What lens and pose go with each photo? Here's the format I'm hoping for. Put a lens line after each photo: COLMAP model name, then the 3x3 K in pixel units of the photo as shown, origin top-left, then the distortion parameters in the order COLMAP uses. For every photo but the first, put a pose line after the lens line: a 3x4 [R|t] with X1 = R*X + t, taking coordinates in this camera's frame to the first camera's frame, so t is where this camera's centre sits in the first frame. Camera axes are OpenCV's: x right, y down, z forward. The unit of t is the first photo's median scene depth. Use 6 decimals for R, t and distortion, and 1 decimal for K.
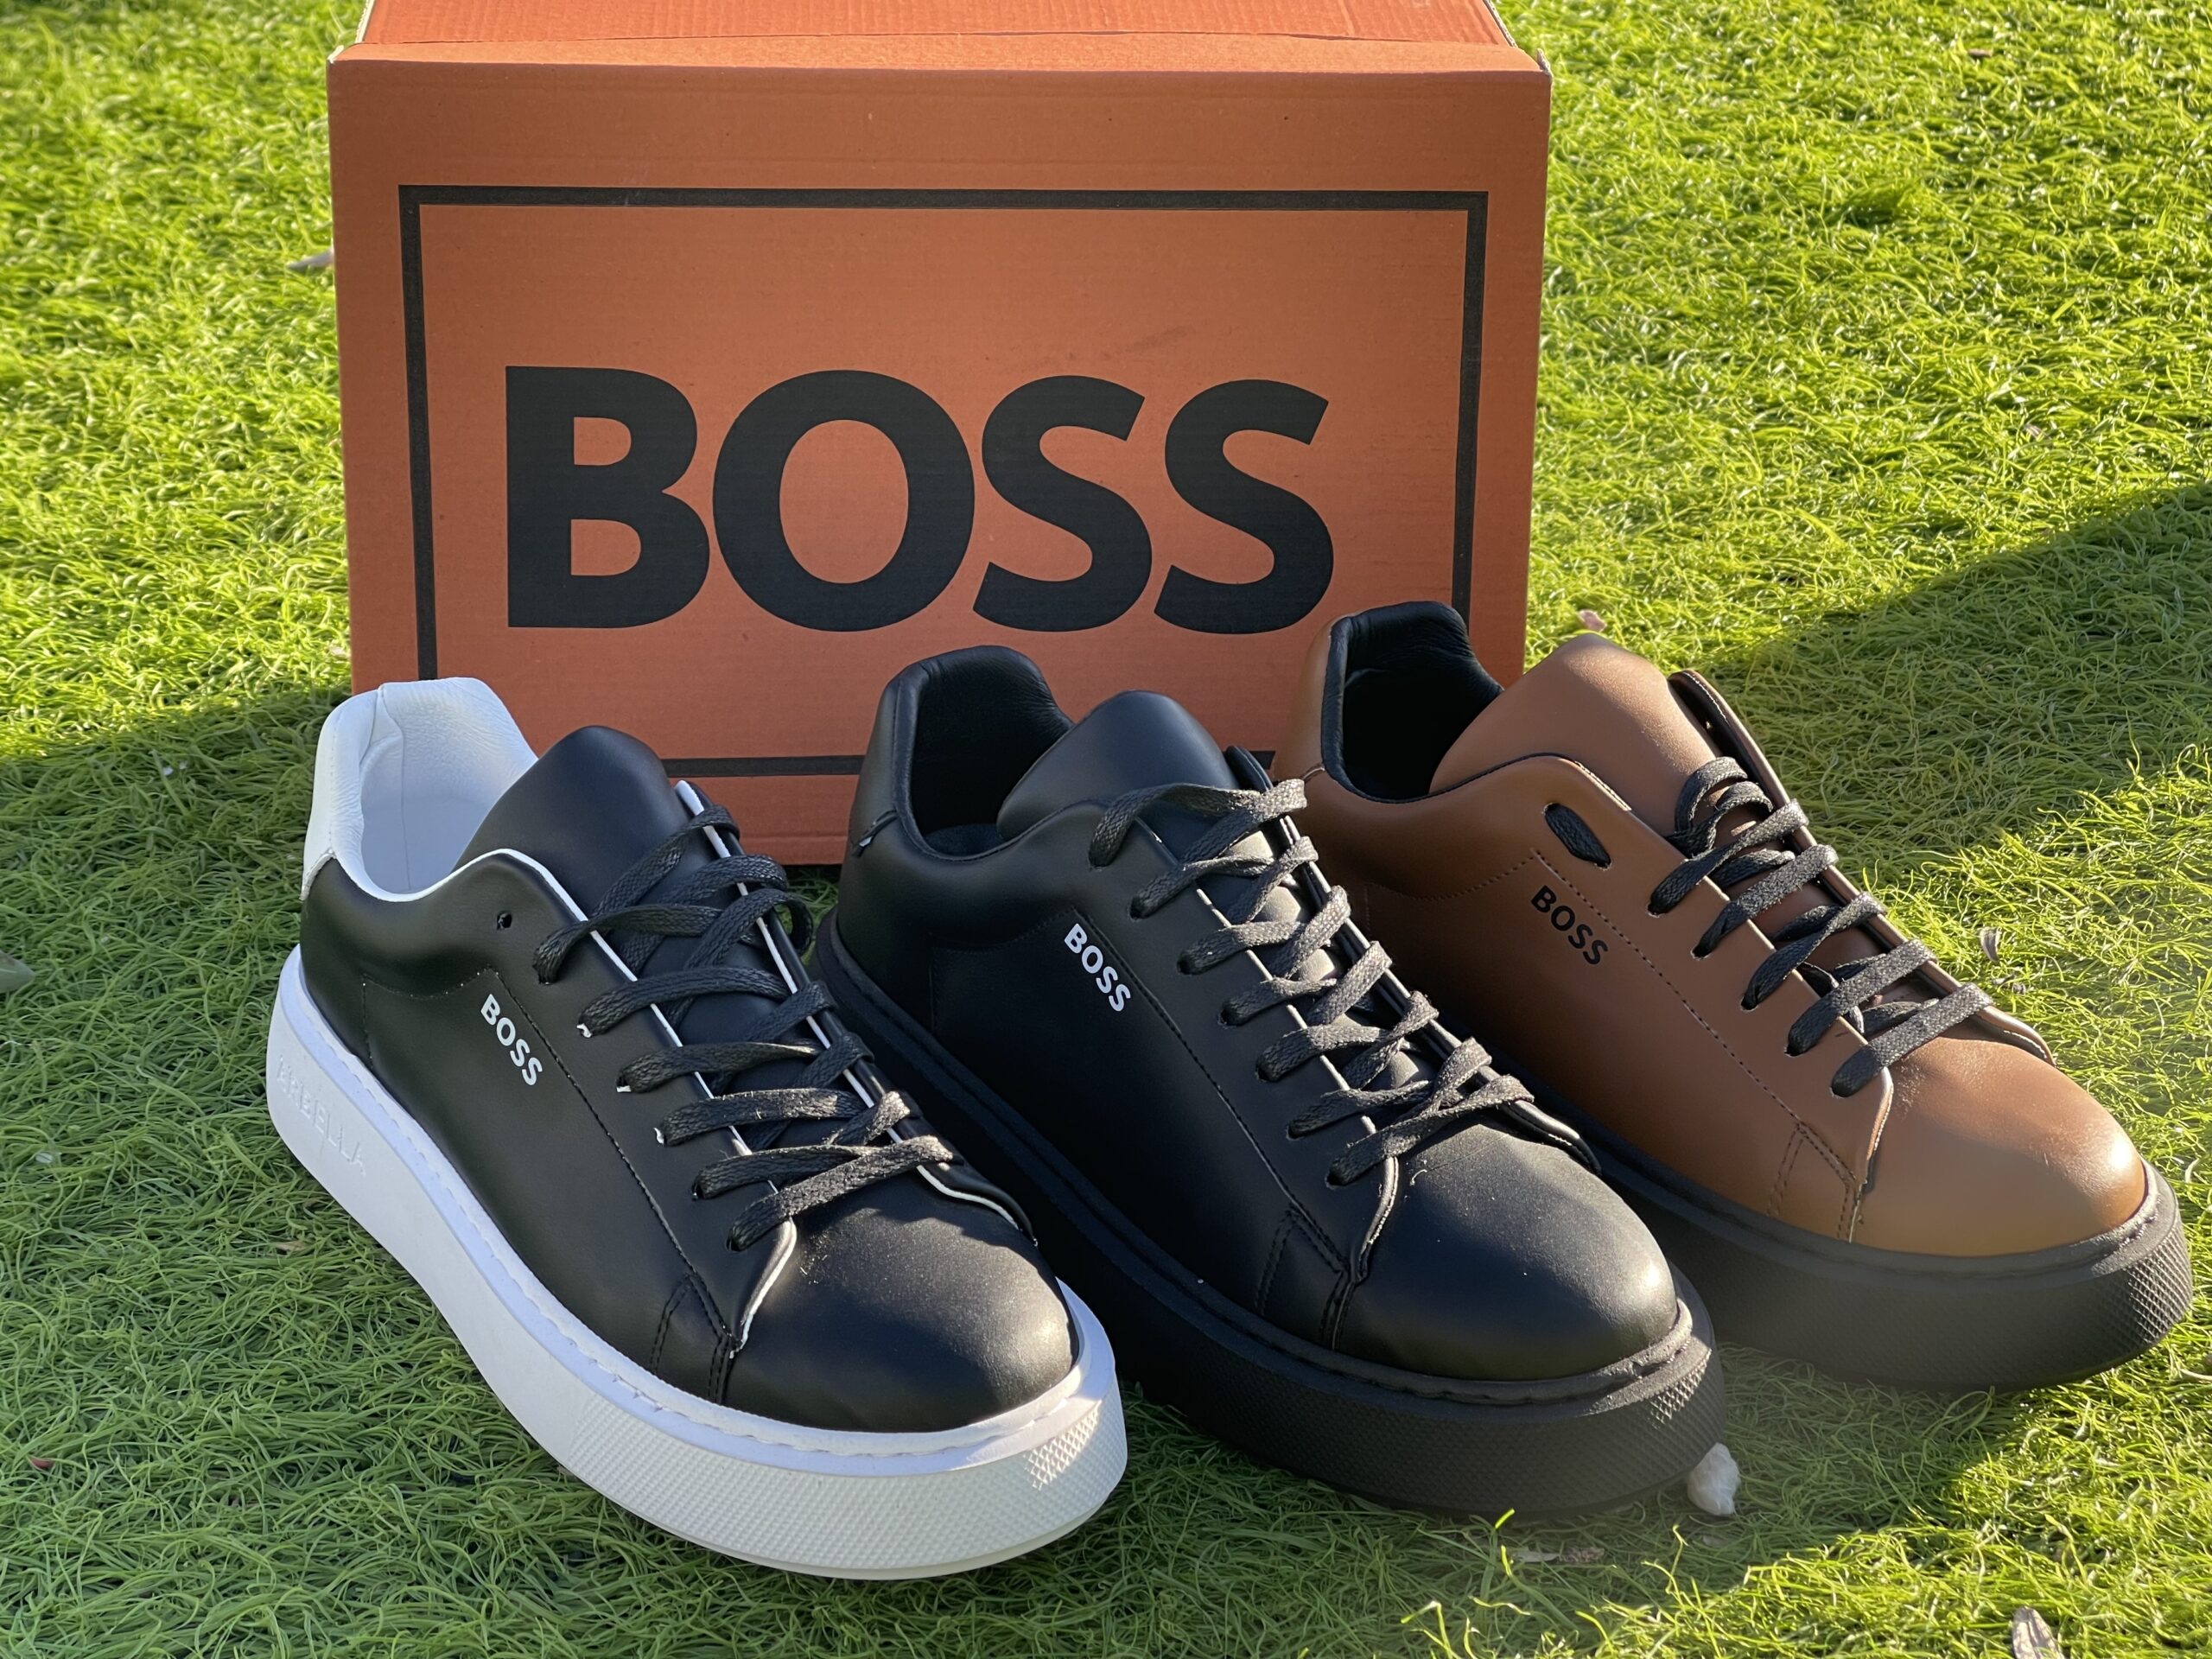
lens RADIAL K [[4149.9, 0, 1114.5], [0, 4149.9, 817.7], [0, 0, 1]] dist [0.234345, -0.528144]
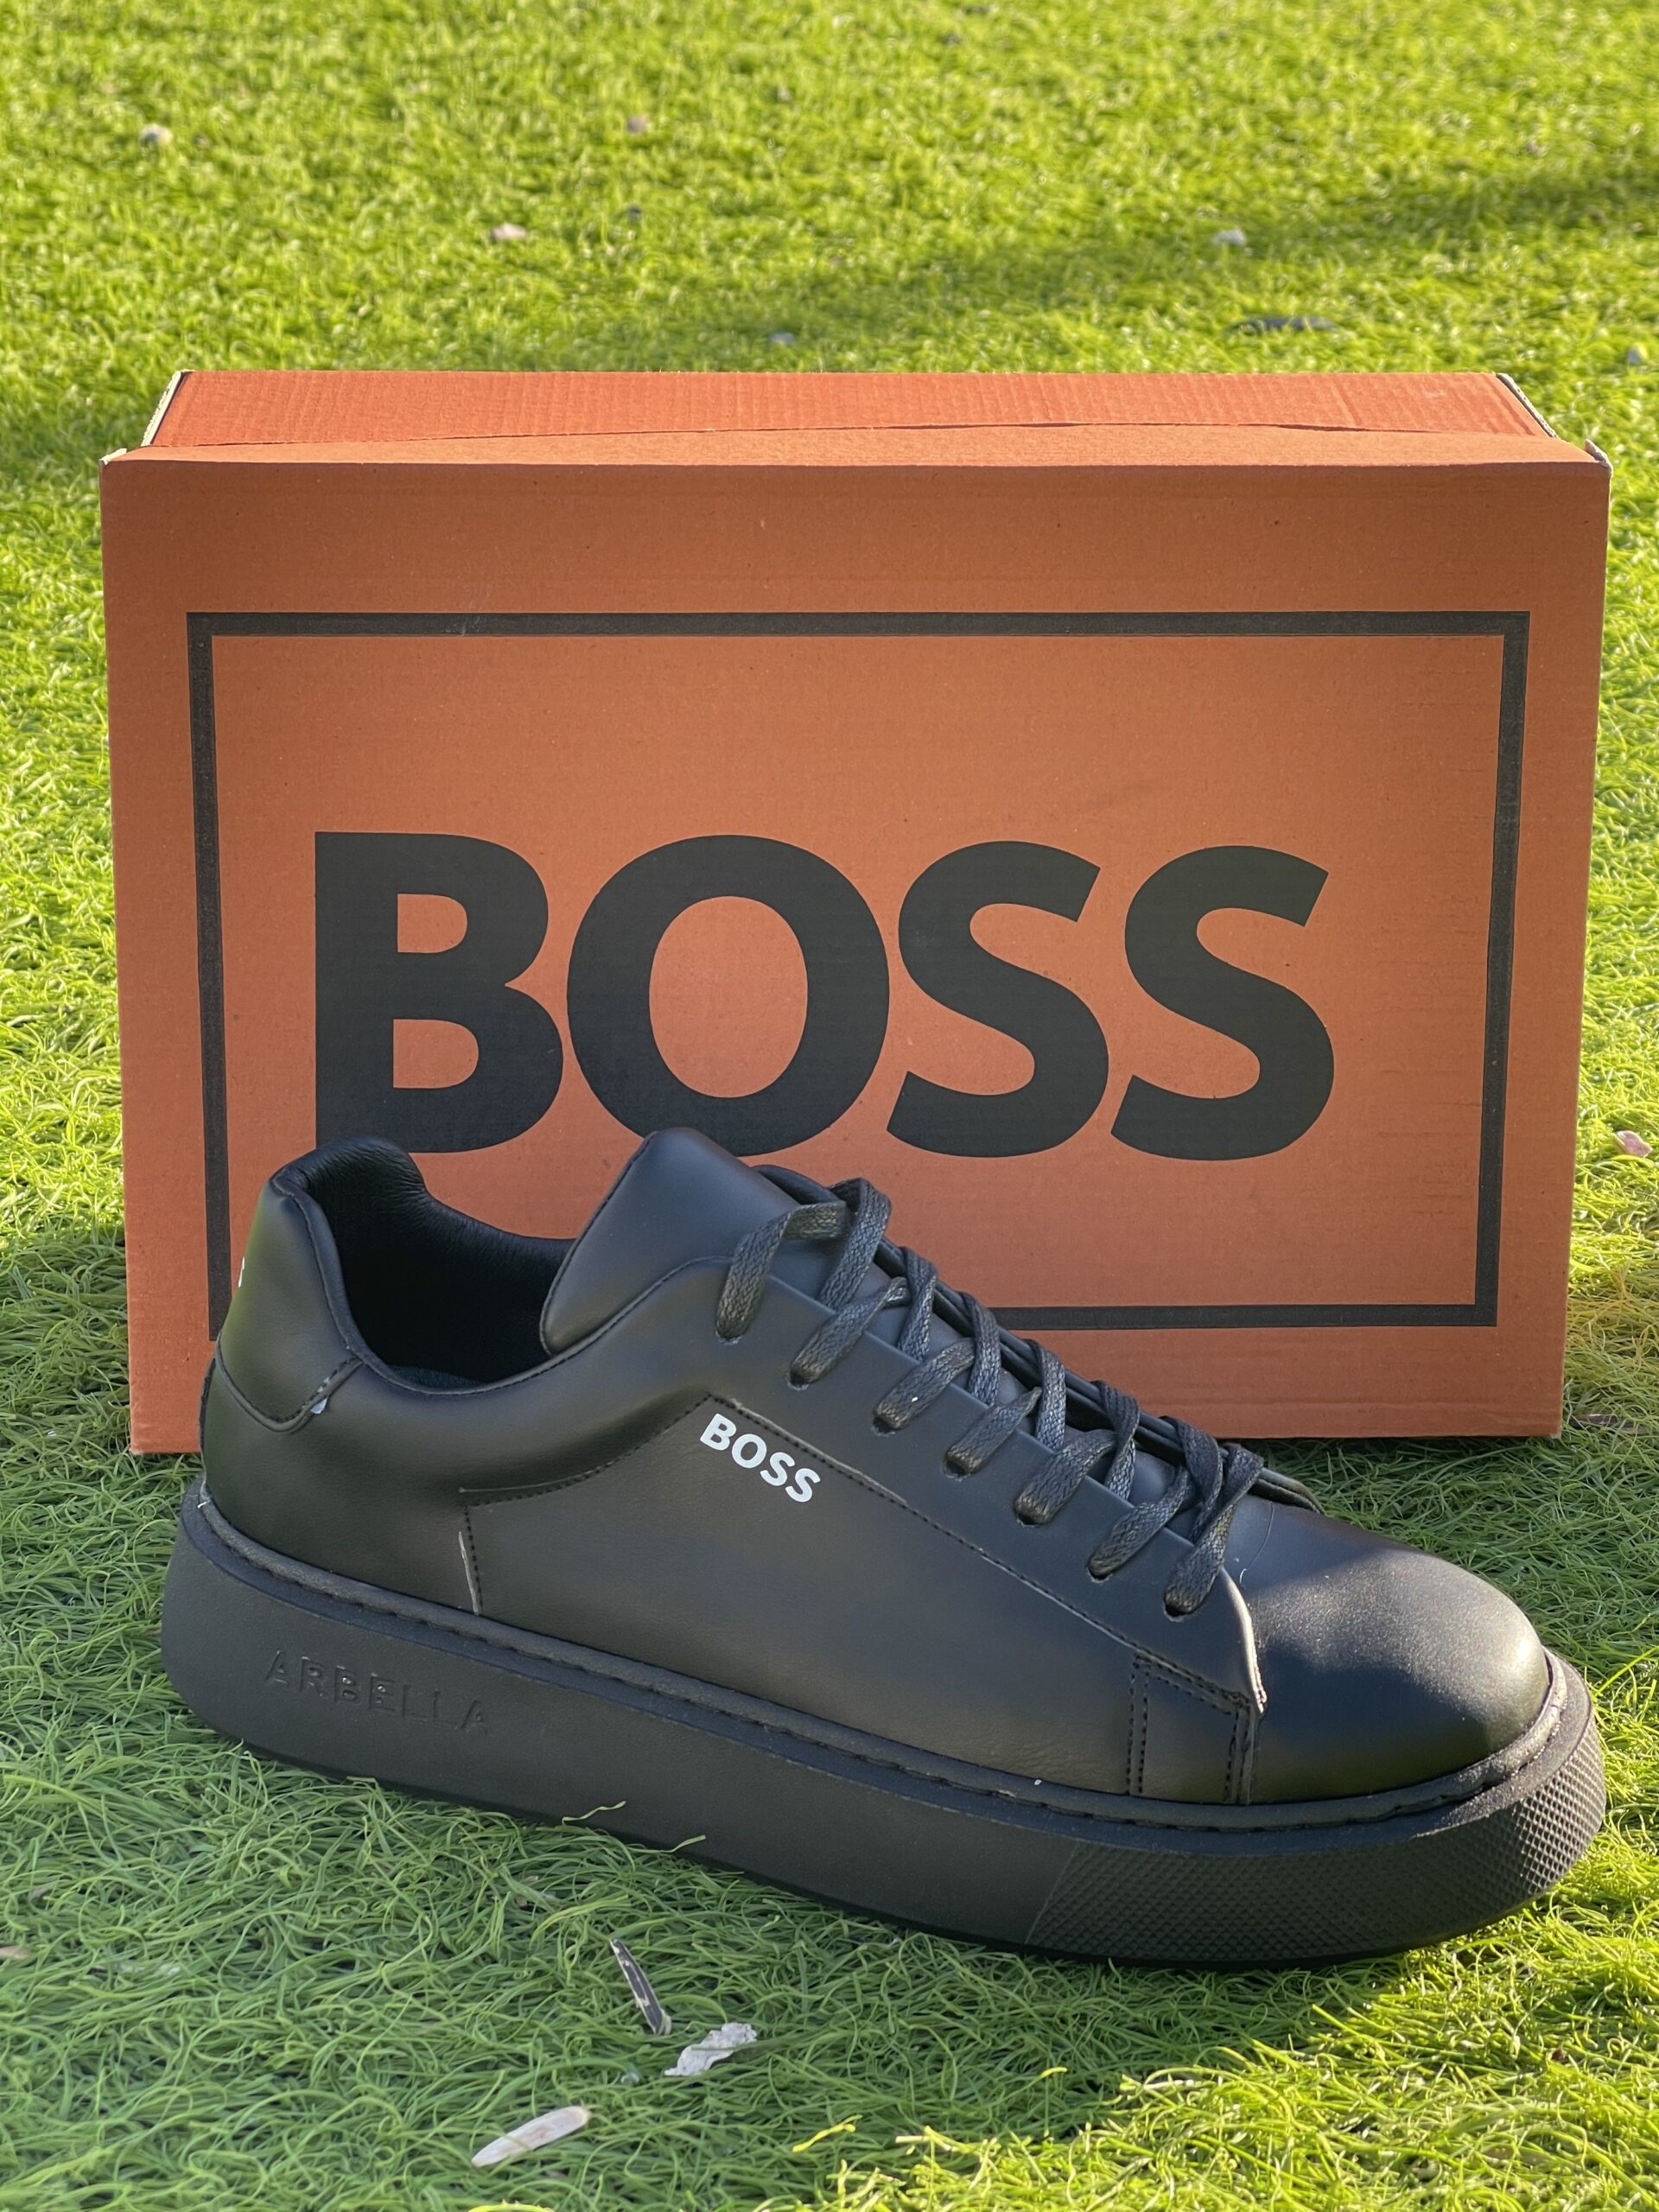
lens RADIAL K [[4140.4, 0, 829.5], [0, 4140.4, 1106.0], [0, 0, 1]] dist [0.266177, -0.794663]
pose [[0.999021, 0.000015, -0.044233, -0.009402], [-0.002464, 0.998467, -0.055293, -0.009959], [0.044165, 0.055348, 0.997490, 0.193937]]
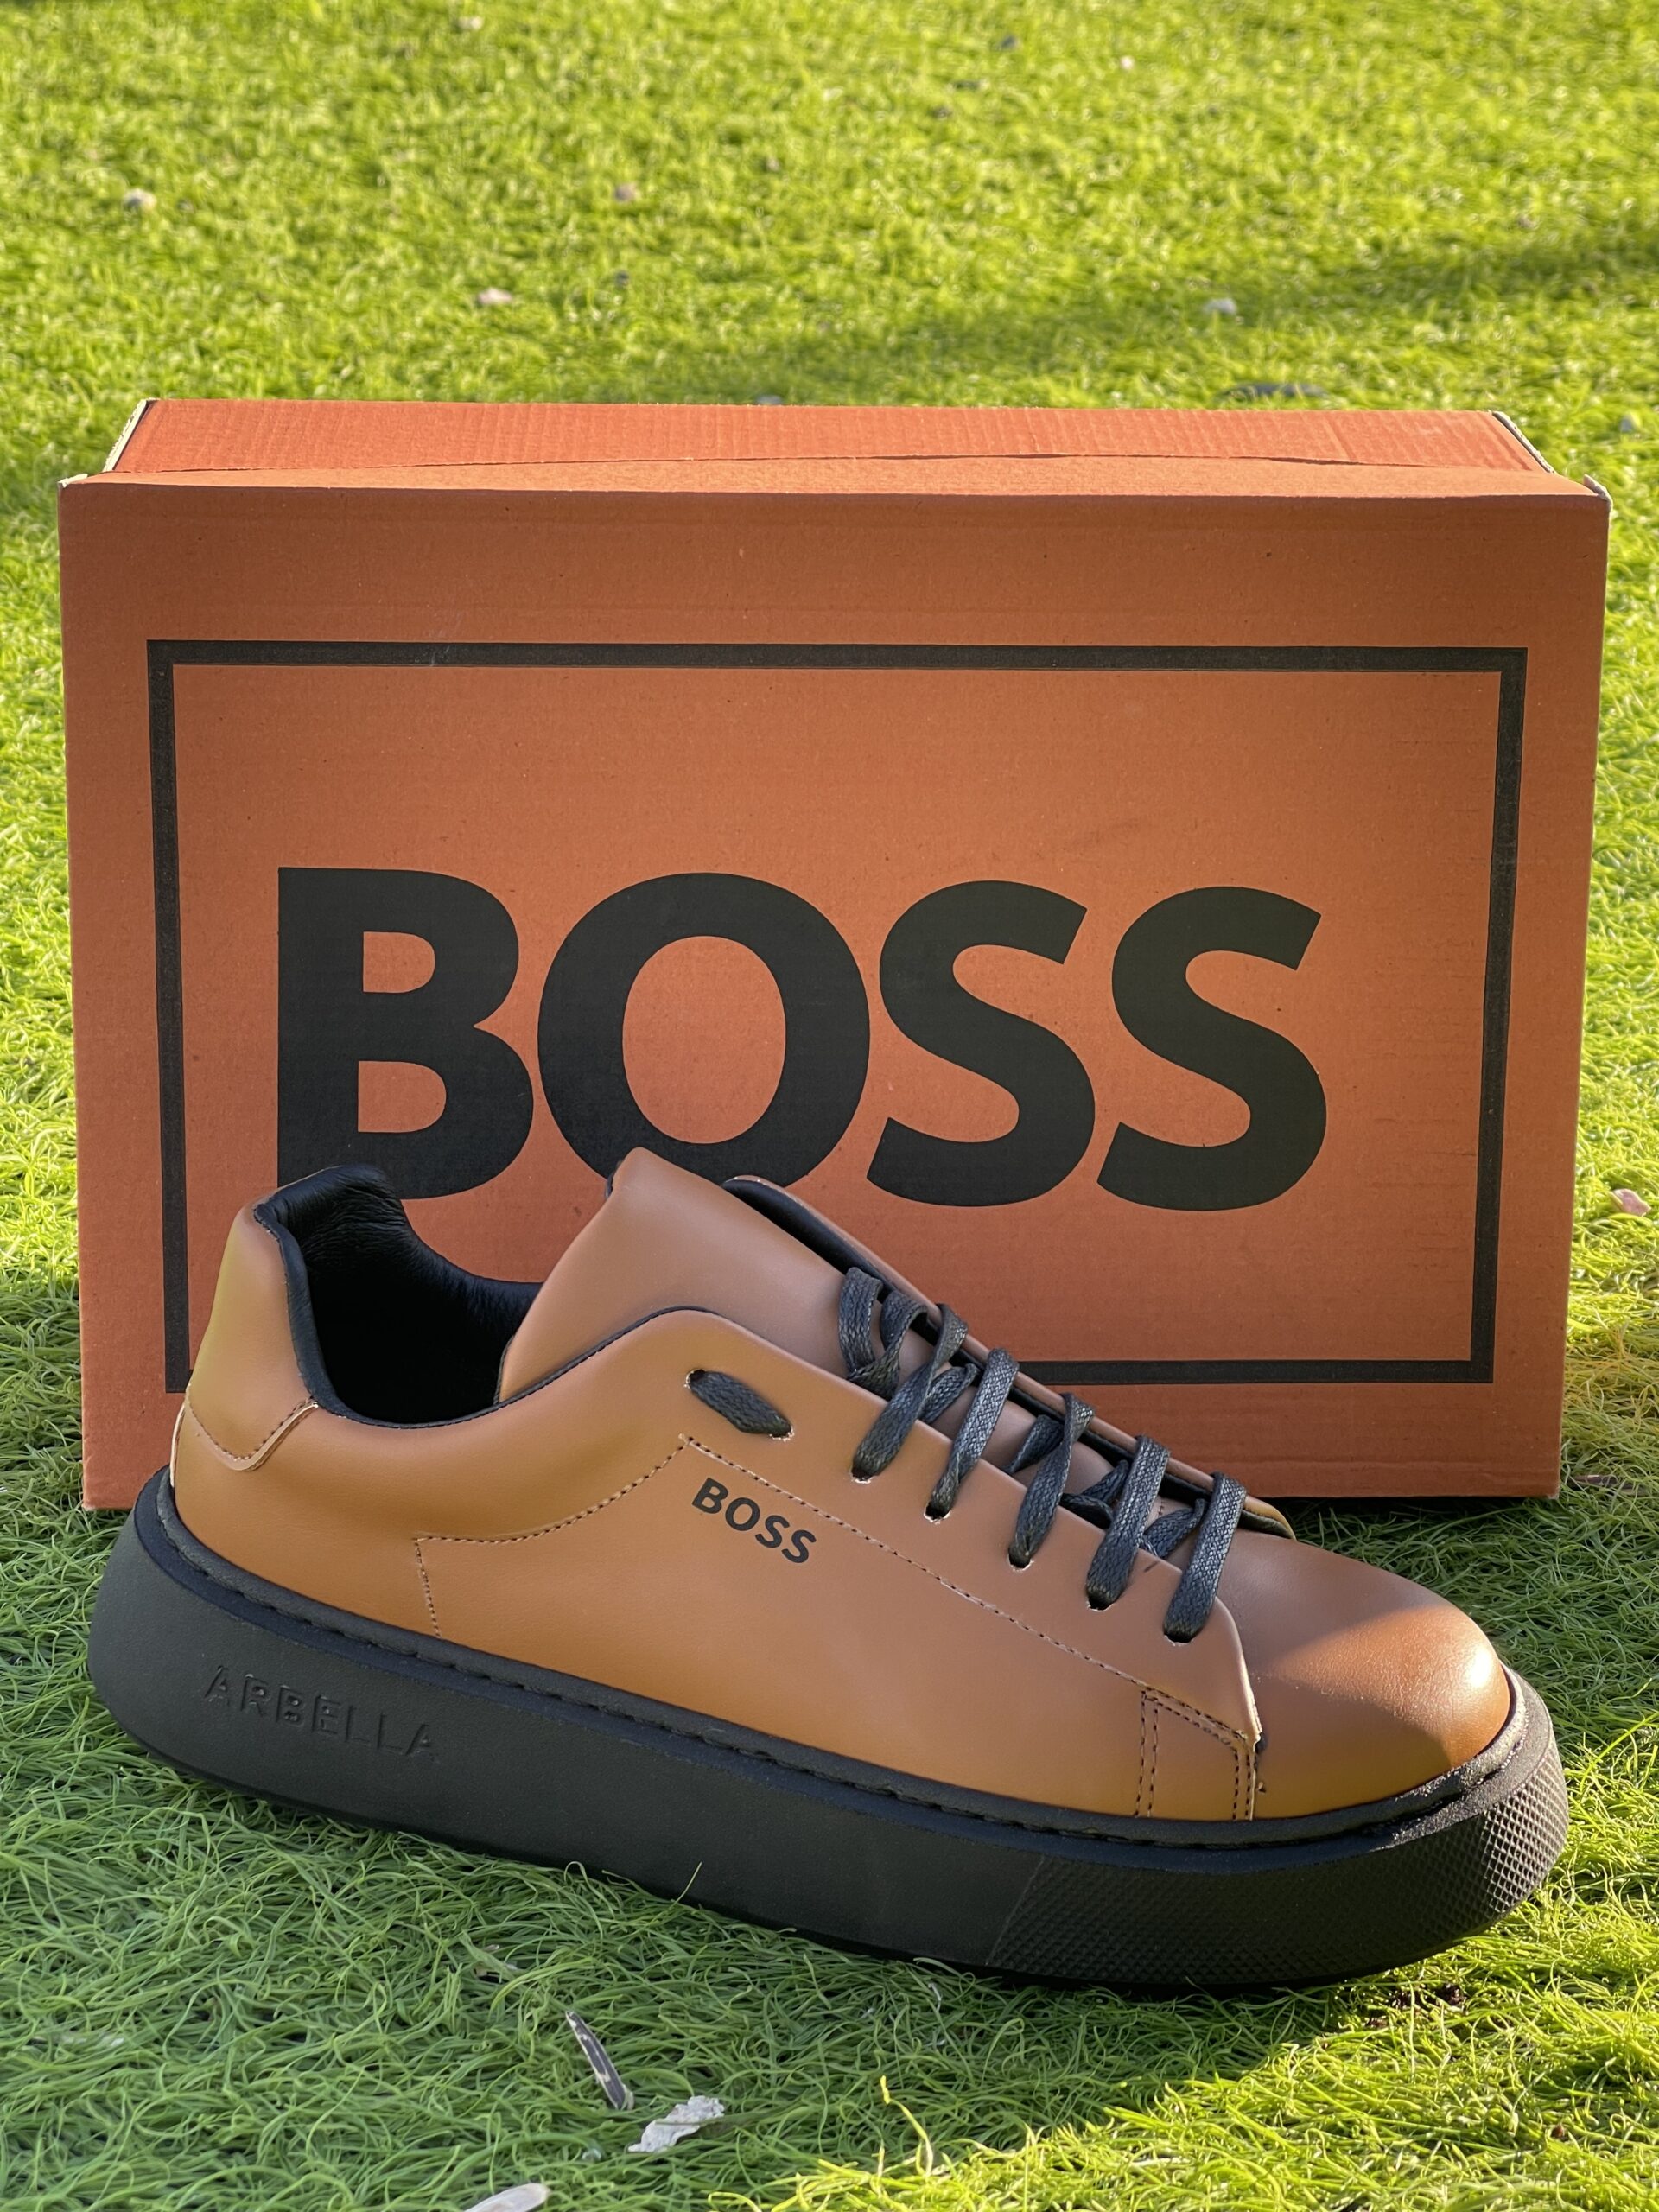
lens RADIAL K [[4149.9, 0, 858.7], [0, 4149.9, 1110.9], [0, 0, 1]] dist [0.234345, -0.528144]
pose [[0.999391, 0.003366, -0.034739, -0.008253], [-0.006004, 0.997080, -0.076128, -0.002680], [0.034381, 0.076290, 0.996493, 0.216202]]
